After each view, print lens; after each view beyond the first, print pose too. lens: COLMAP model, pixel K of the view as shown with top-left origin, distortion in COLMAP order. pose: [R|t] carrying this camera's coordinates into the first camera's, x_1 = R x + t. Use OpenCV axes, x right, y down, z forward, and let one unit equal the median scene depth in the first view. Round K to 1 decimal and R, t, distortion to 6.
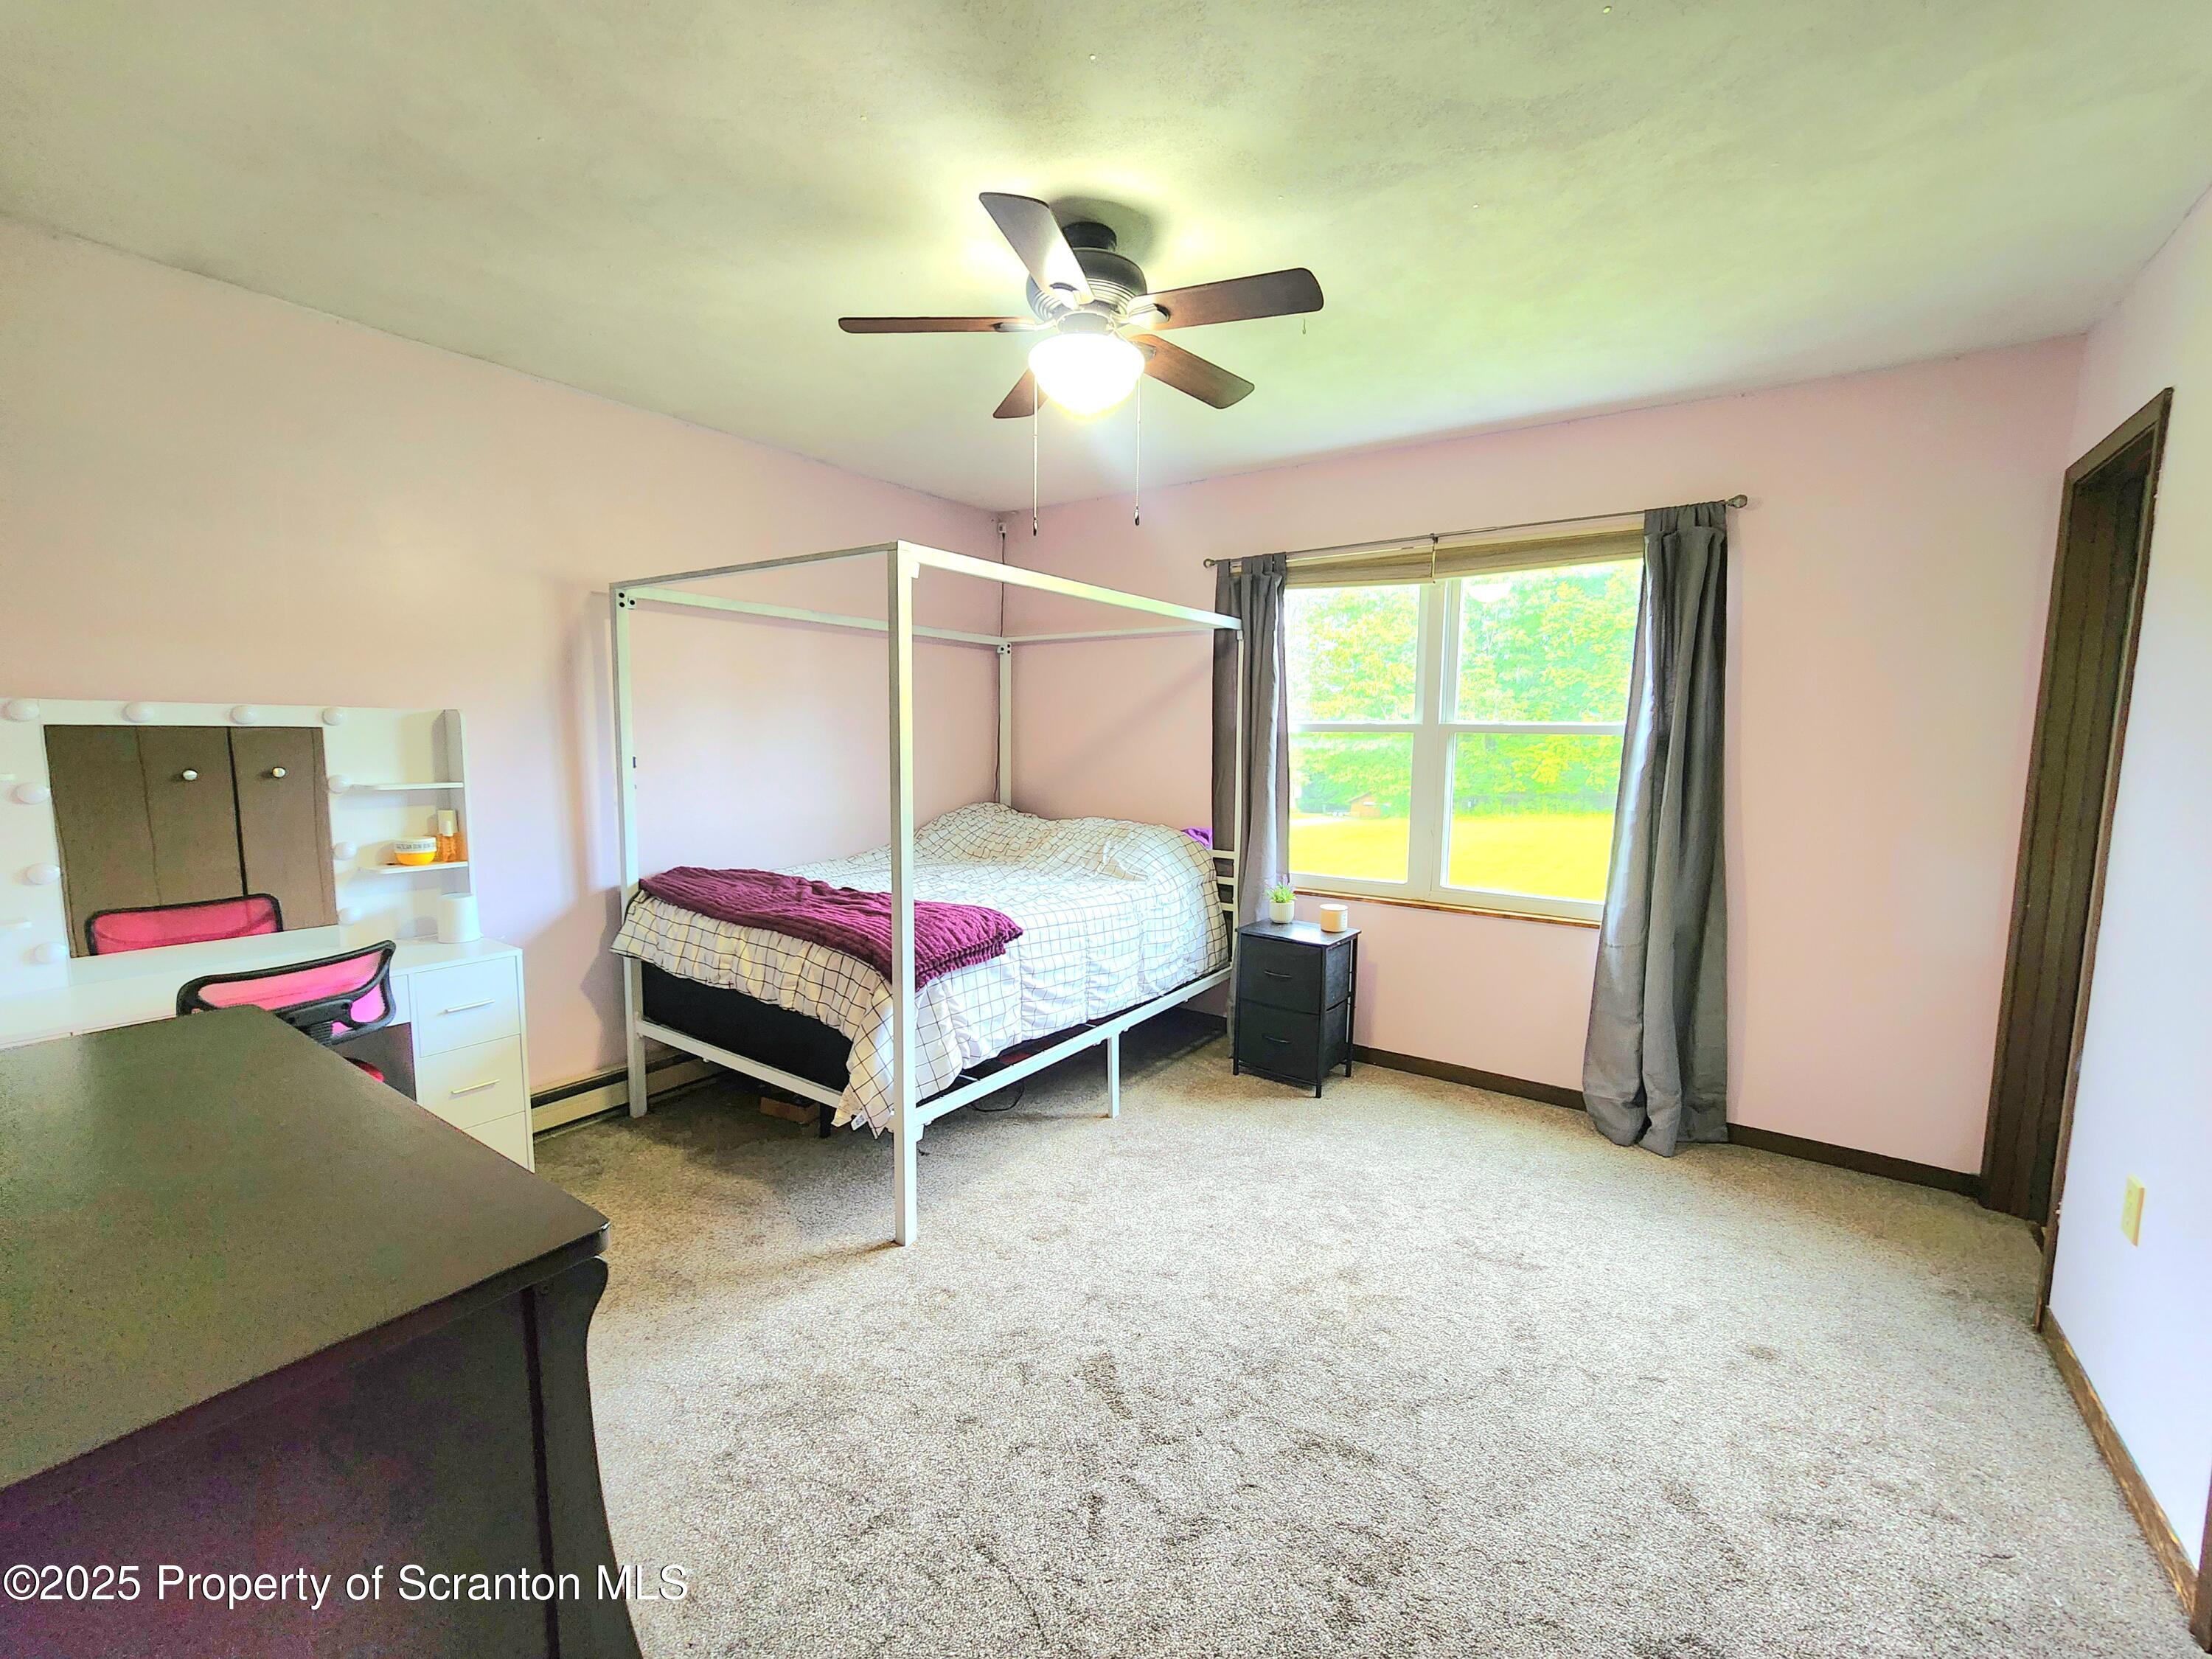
lens RADIAL K [[913.8, 0, 1110.8], [0, 913.8, 833.6], [0, 0, 1]] dist [-0.001149, 0.000945]
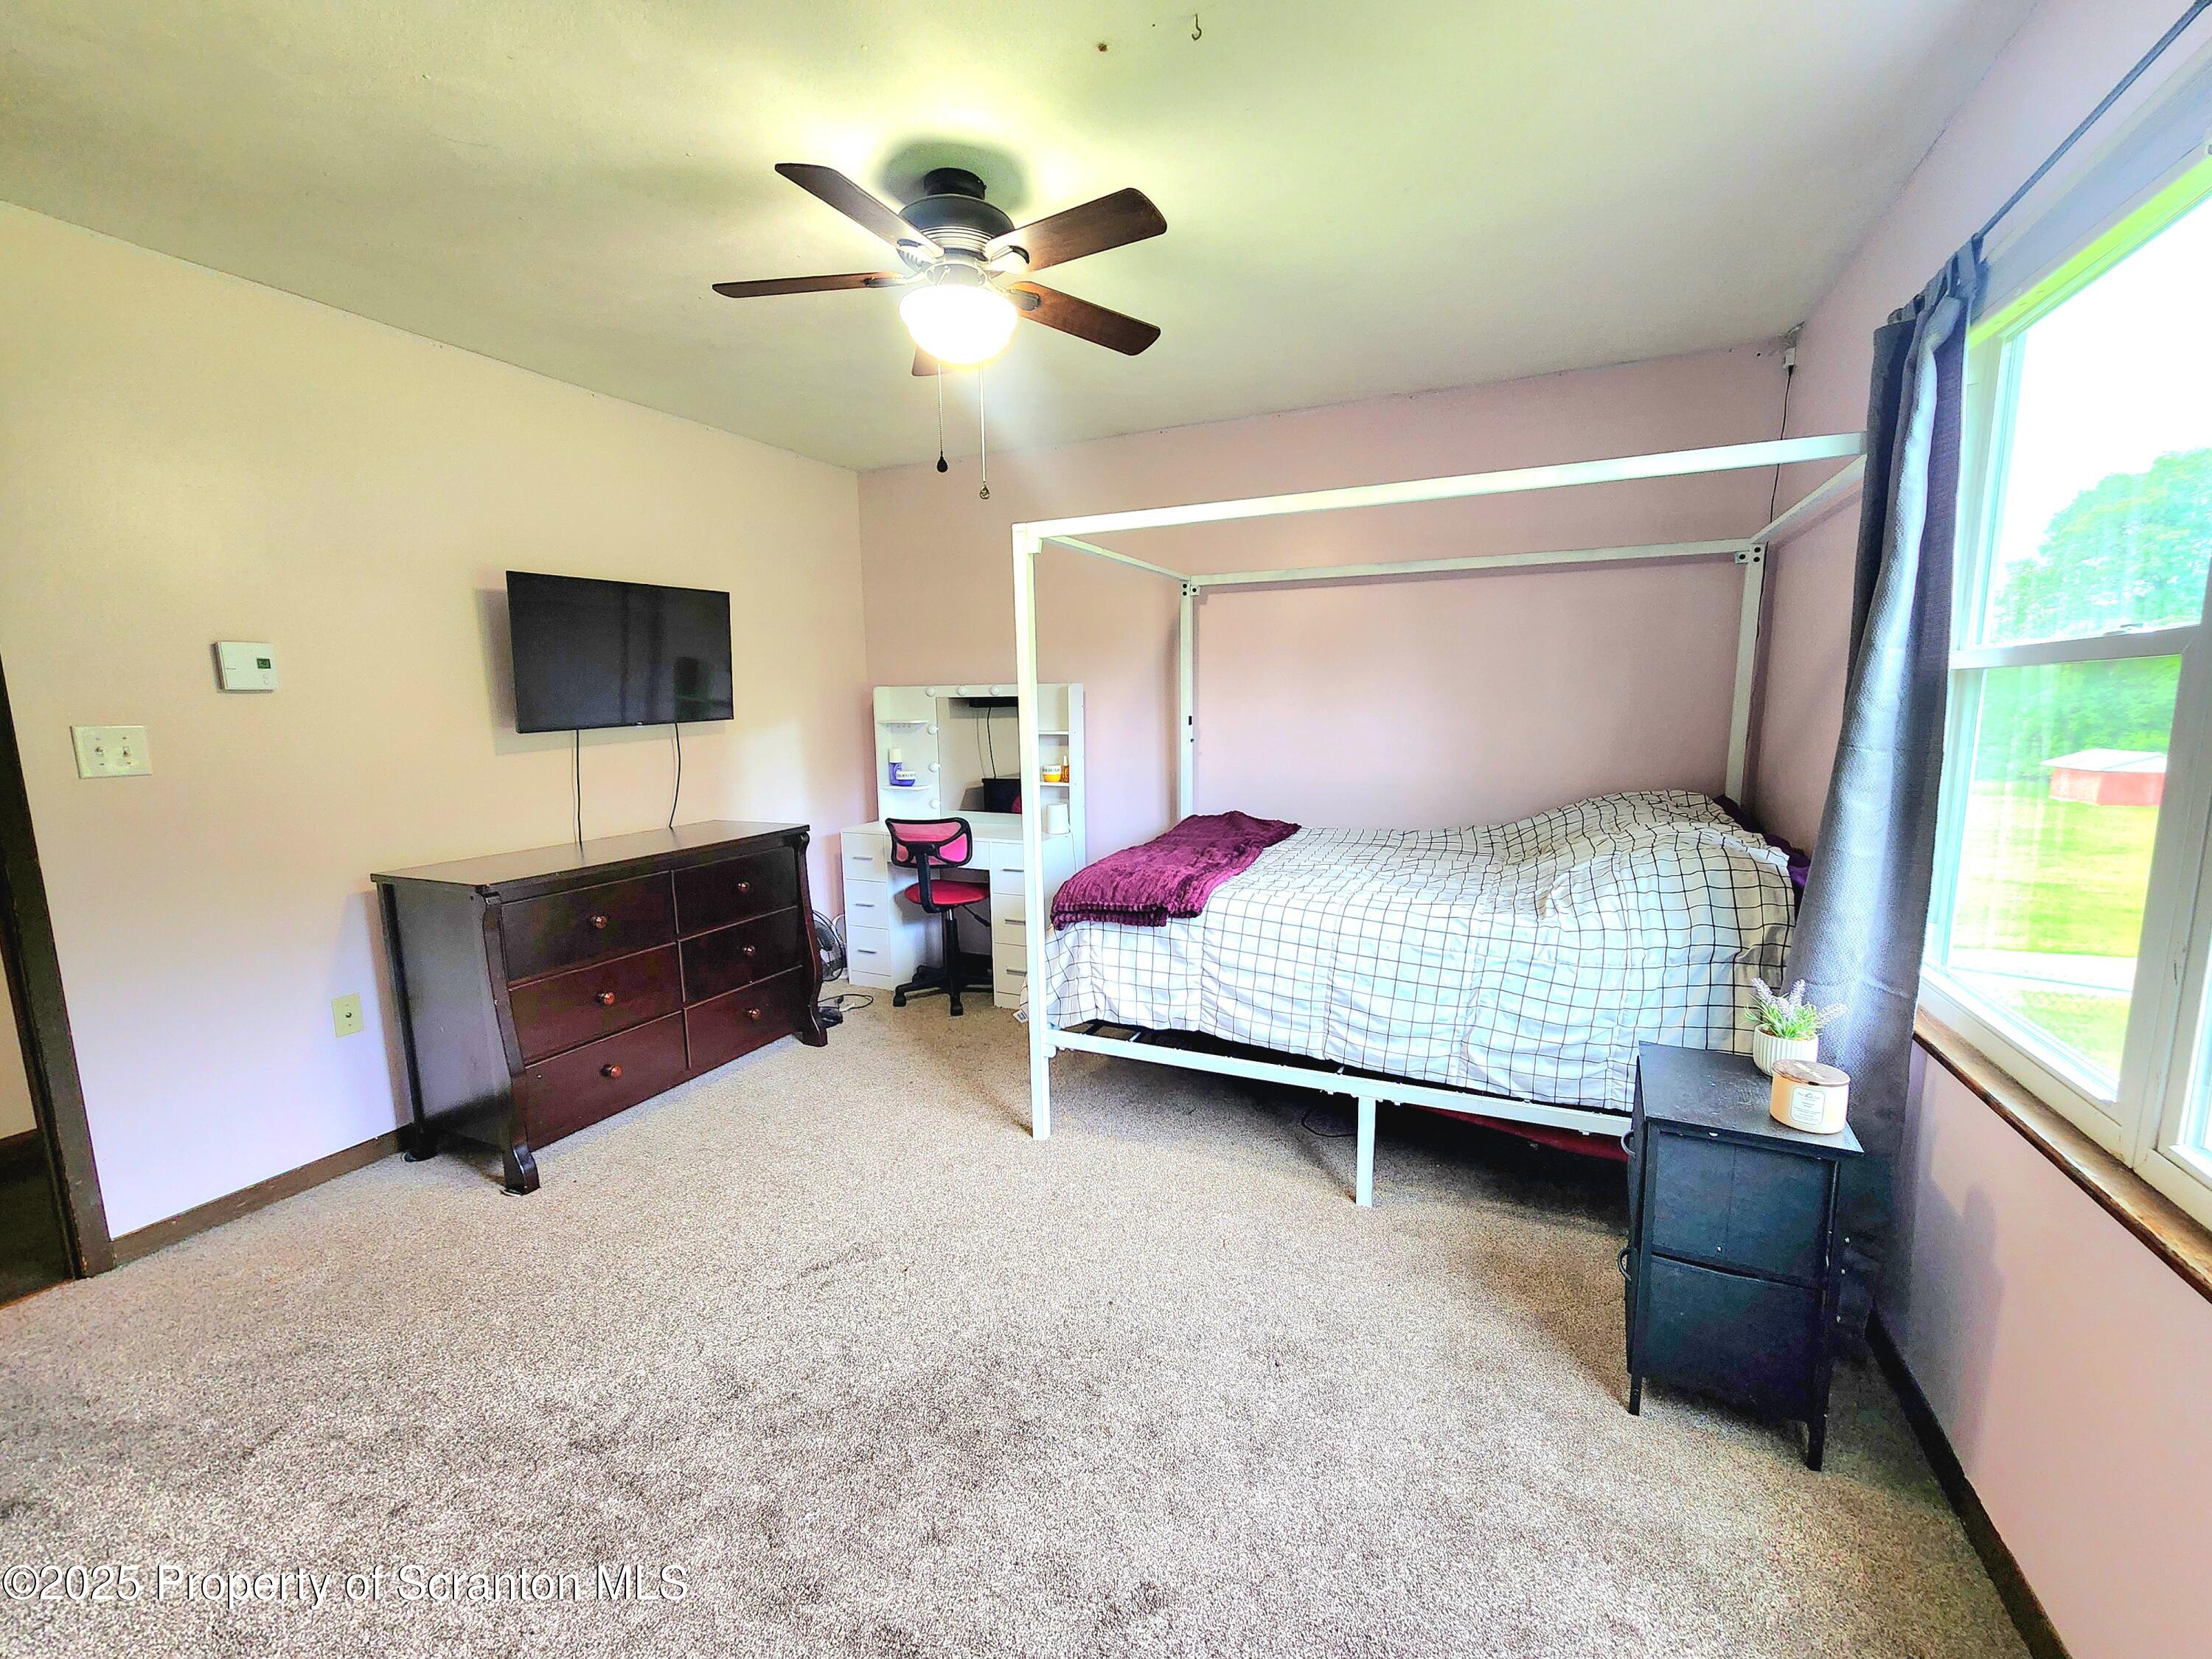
lens RADIAL K [[913.8, 0, 1113.9], [0, 913.8, 829.8], [0, 0, 1]] dist [-0.001149, 0.000945]
pose [[0.178373, 0.128998, -0.975470, 0.706227], [-0.092846, 0.989152, 0.113830, -0.063305], [0.979573, 0.070265, 0.188415, 0.689169]]
